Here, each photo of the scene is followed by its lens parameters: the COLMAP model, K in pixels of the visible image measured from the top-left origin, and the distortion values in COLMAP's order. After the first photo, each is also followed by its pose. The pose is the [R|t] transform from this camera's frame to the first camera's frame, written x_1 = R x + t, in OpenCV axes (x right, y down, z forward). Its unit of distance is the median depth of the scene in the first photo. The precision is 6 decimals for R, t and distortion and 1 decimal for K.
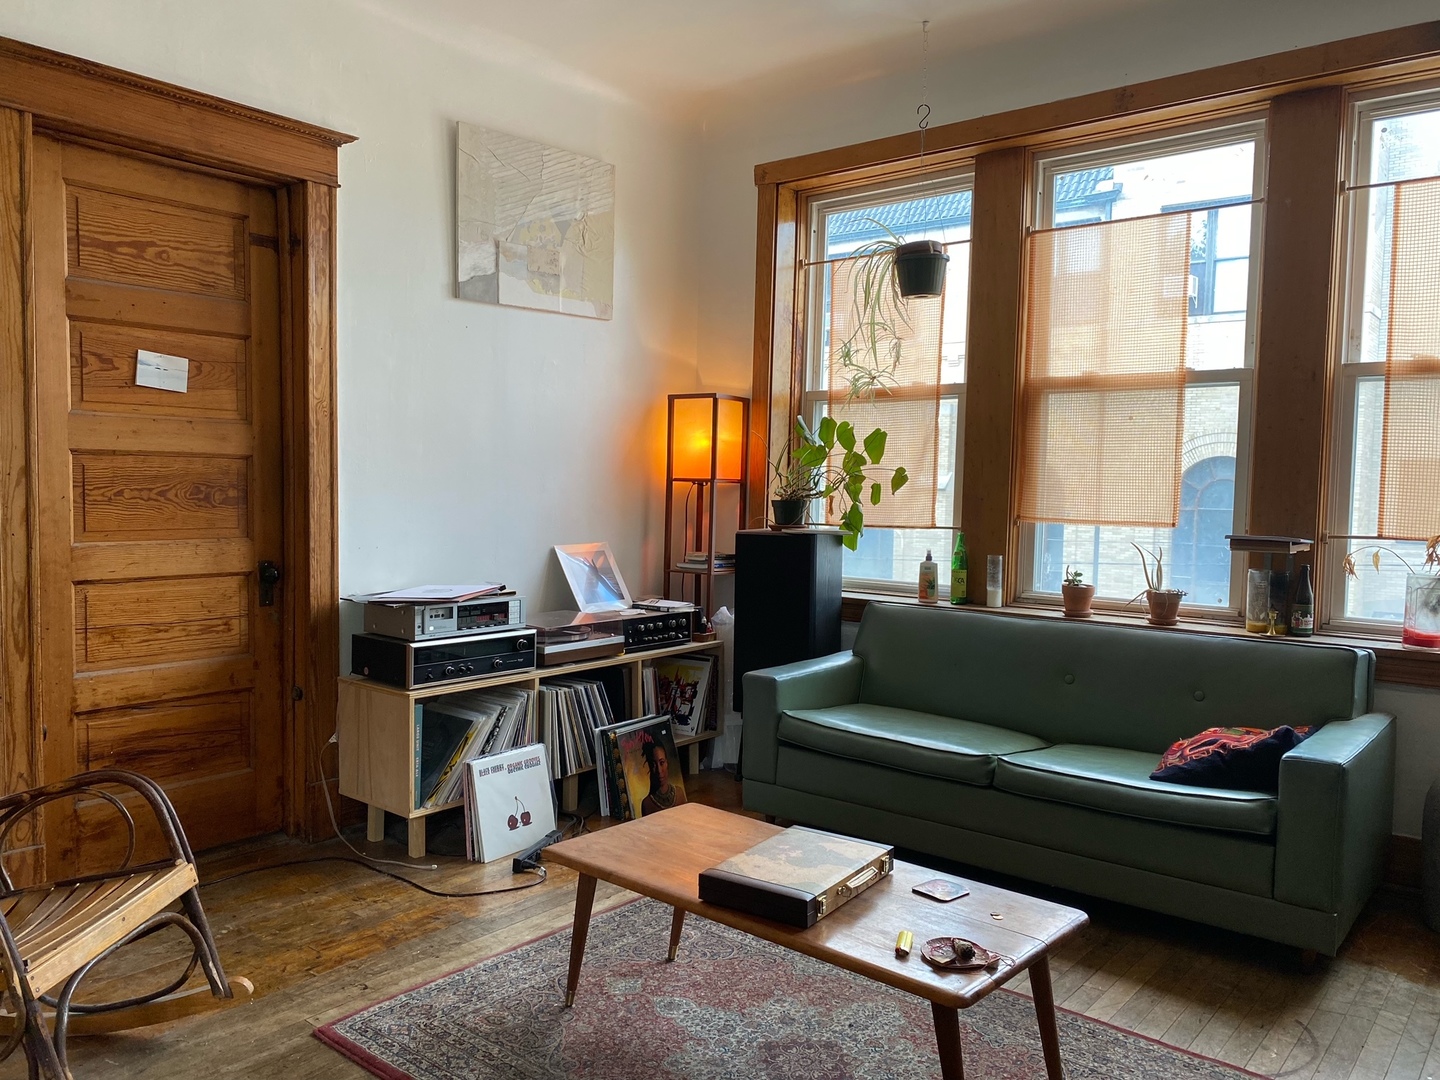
lens RADIAL K [[1110.3, 0, 725.1], [0, 1110.3, 561.4], [0, 0, 1]] dist [0.056465, -0.108108]
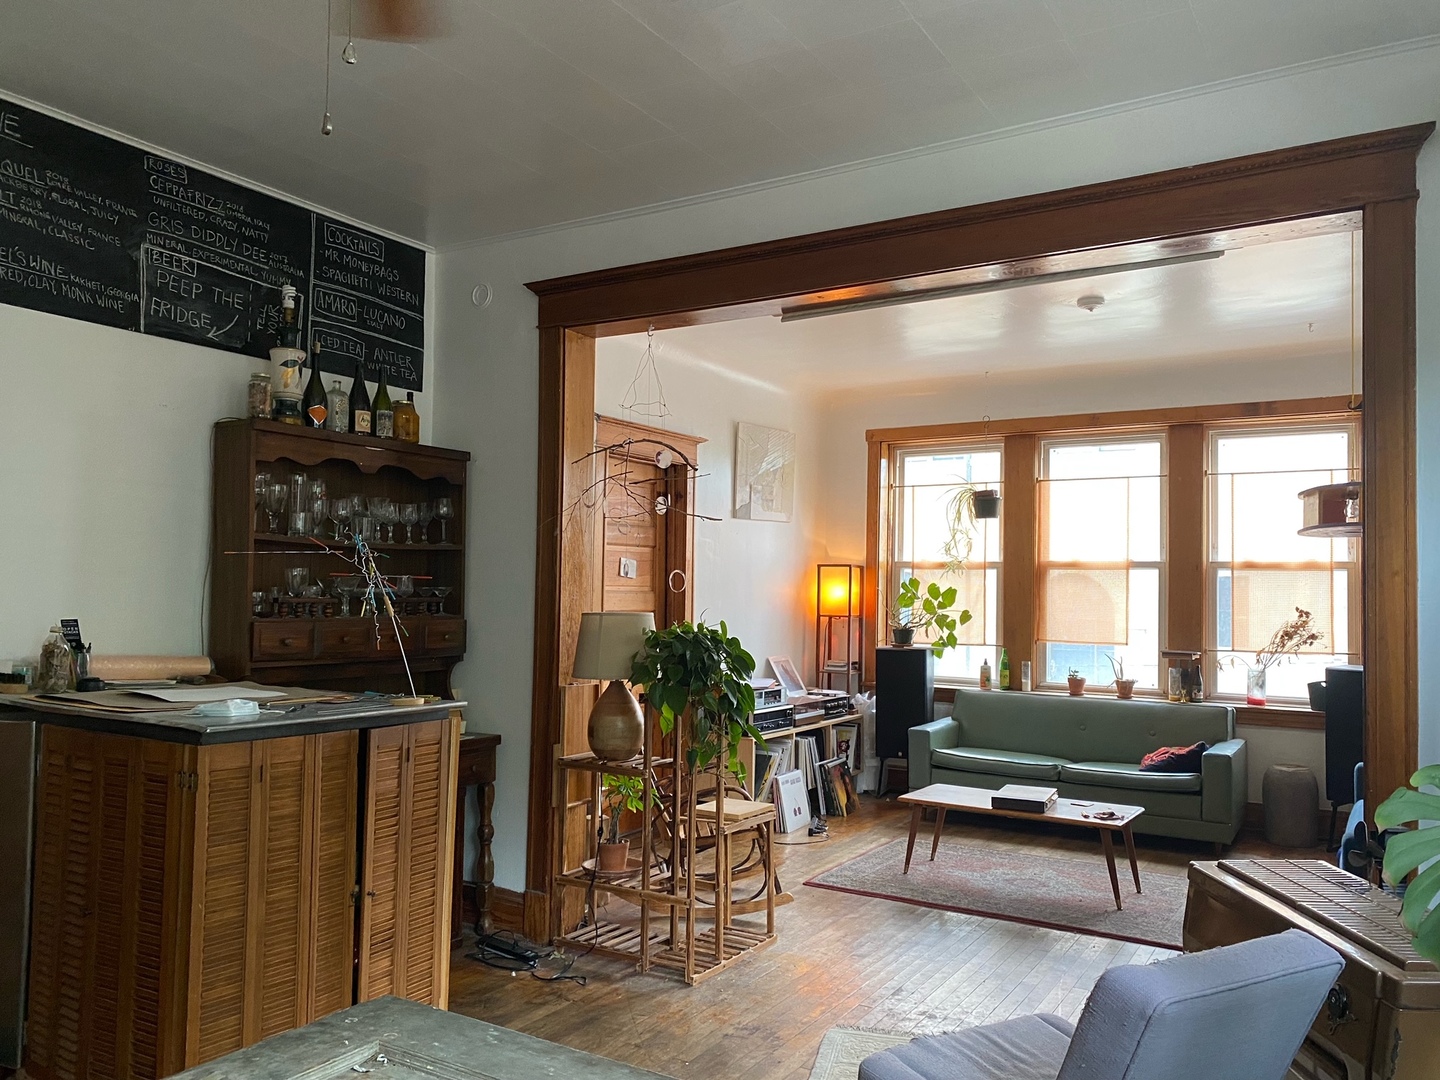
lens RADIAL K [[1074.2, 0, 720.0], [0, 1074.2, 540.0], [0, 0, 1]] dist [0.057497, -0.230659]
pose [[0.993296, 0.004807, 0.115500, -0.452534], [0.008759, 0.993133, -0.116660, -0.001542], [-0.115268, 0.116890, 0.986433, -0.668051]]
